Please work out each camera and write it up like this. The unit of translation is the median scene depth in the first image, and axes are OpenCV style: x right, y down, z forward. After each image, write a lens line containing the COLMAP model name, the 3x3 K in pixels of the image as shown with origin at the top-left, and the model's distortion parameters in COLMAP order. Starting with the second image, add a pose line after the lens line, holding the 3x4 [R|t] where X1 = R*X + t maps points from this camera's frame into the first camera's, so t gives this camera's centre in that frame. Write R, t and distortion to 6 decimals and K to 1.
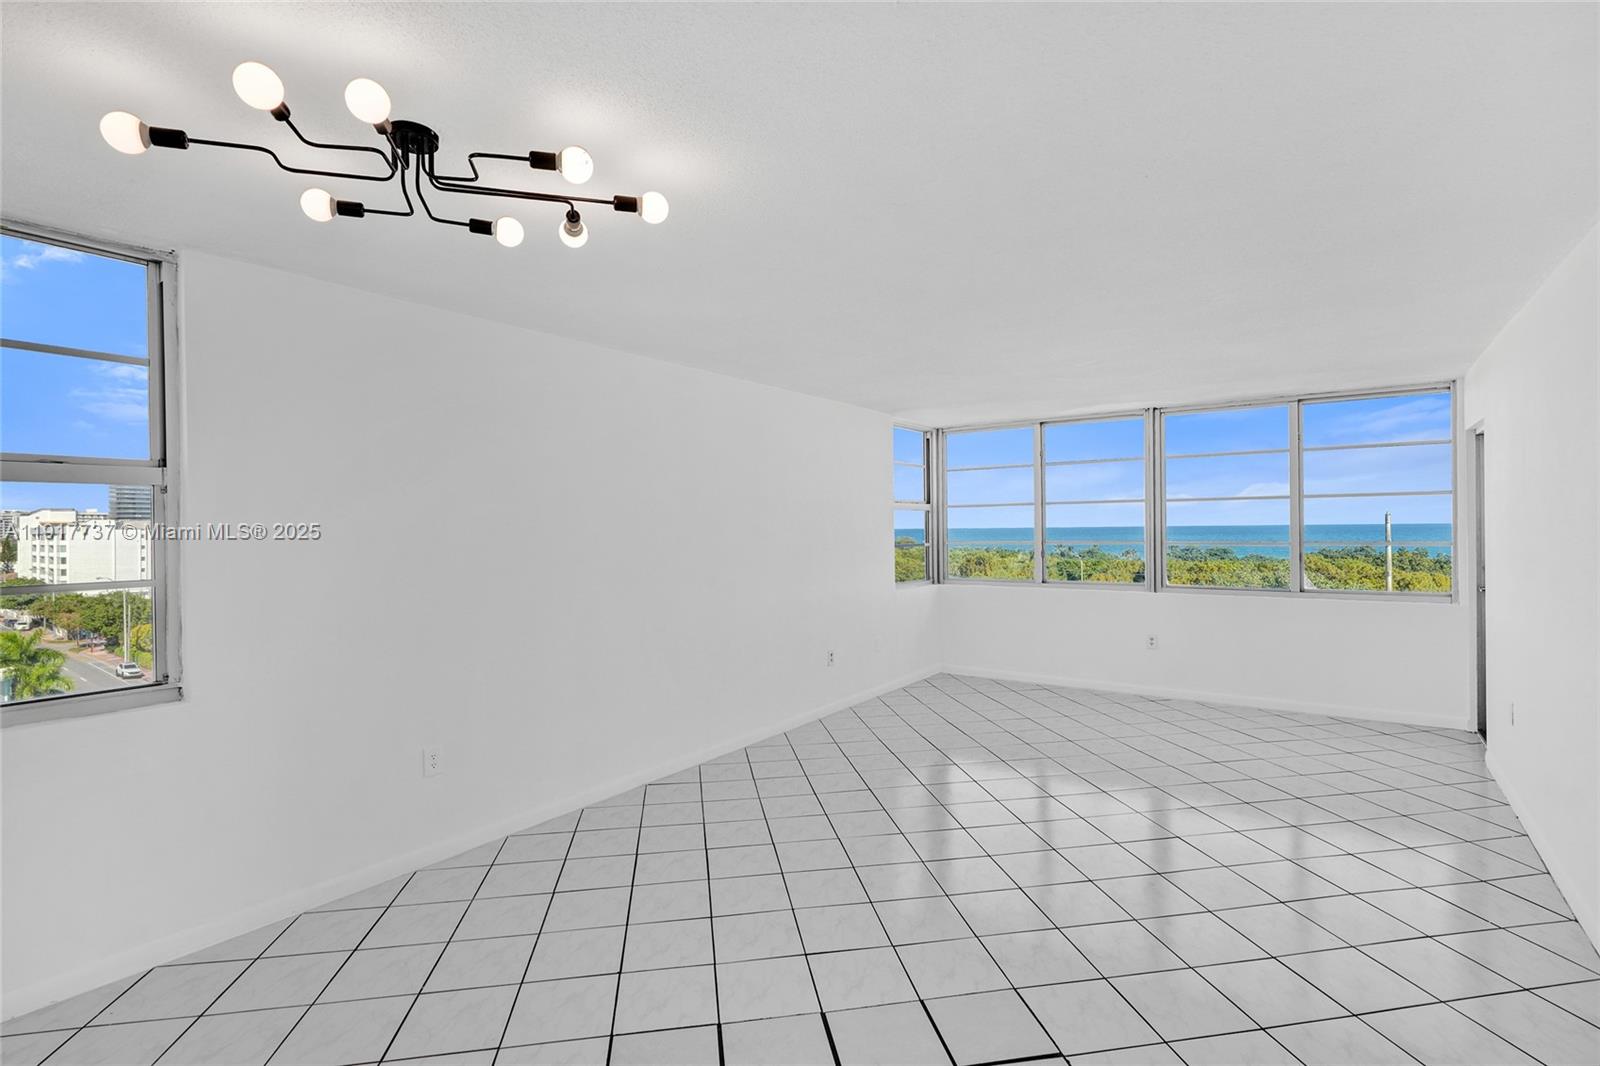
lens RADIAL K [[746.0, 0, 819.8], [0, 746.0, 534.5], [0, 0, 1]] dist [-0.002303, -0.000398]
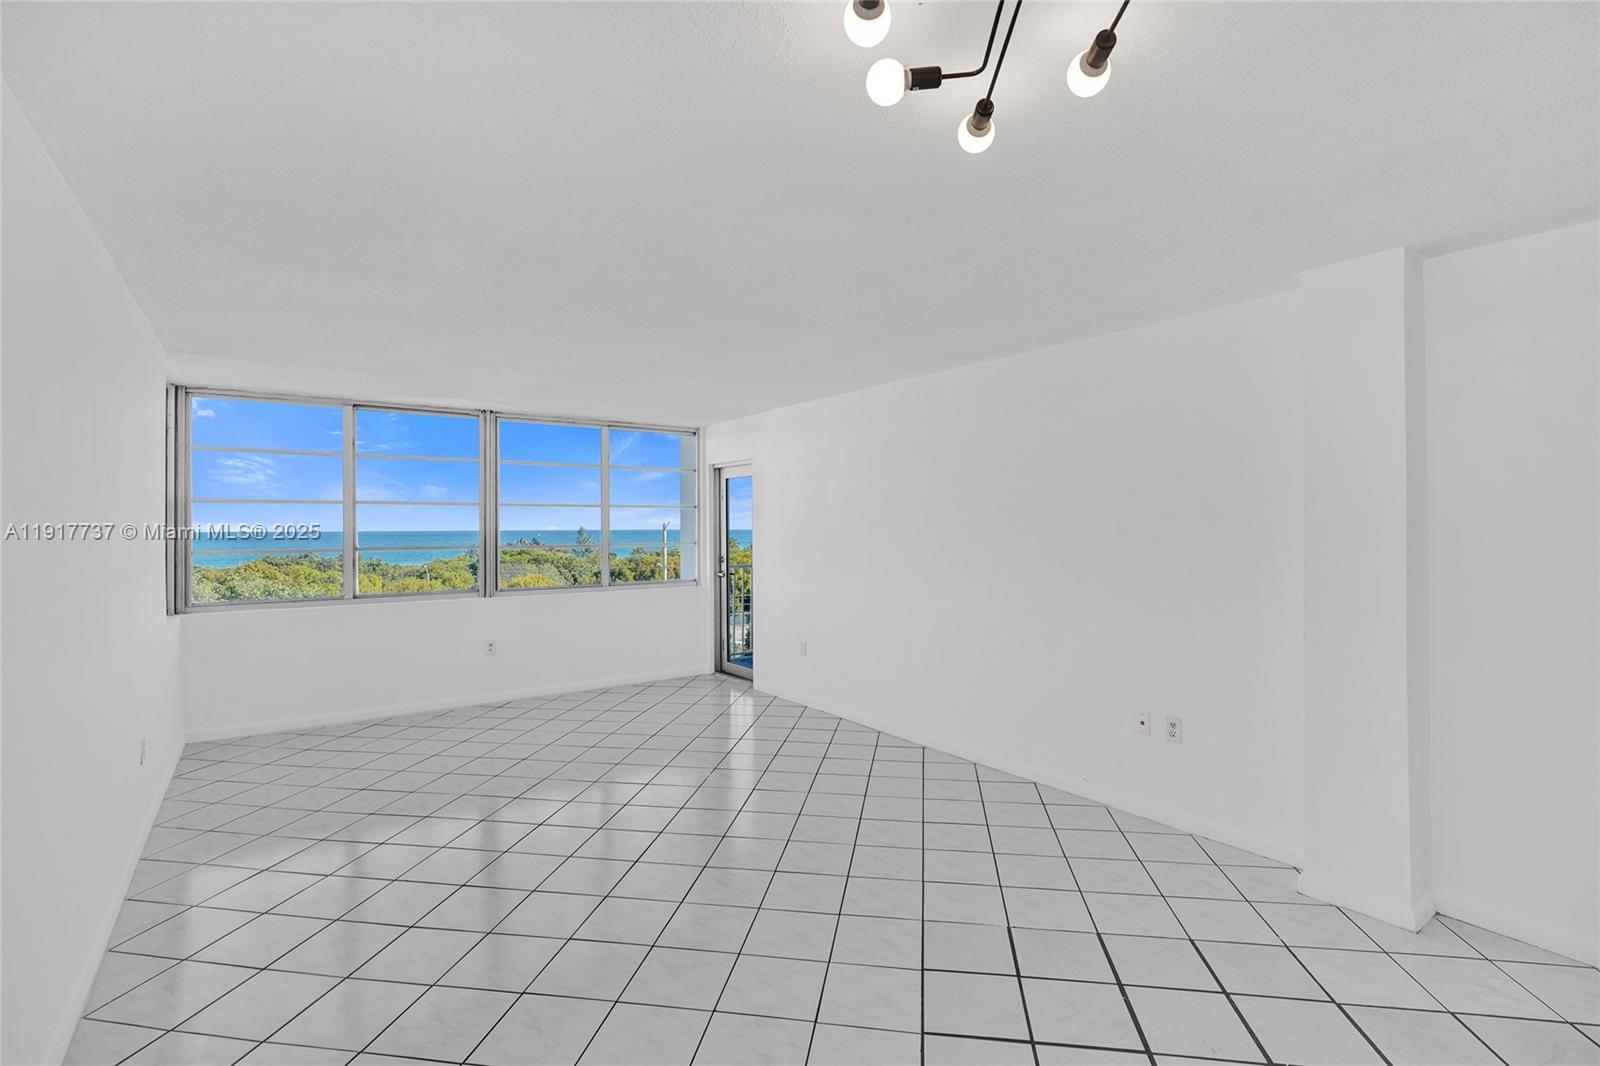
lens RADIAL K [[742.7, 0, 802.0], [0, 742.7, 527.7], [0, 0, 1]] dist [0.014482, 0.000130]
pose [[0.328583, 0.008229, 0.944439, -0.293599], [0.009115, 0.999888, -0.011883, 0.000727], [-0.944431, 0.012513, 0.328471, 0.243114]]
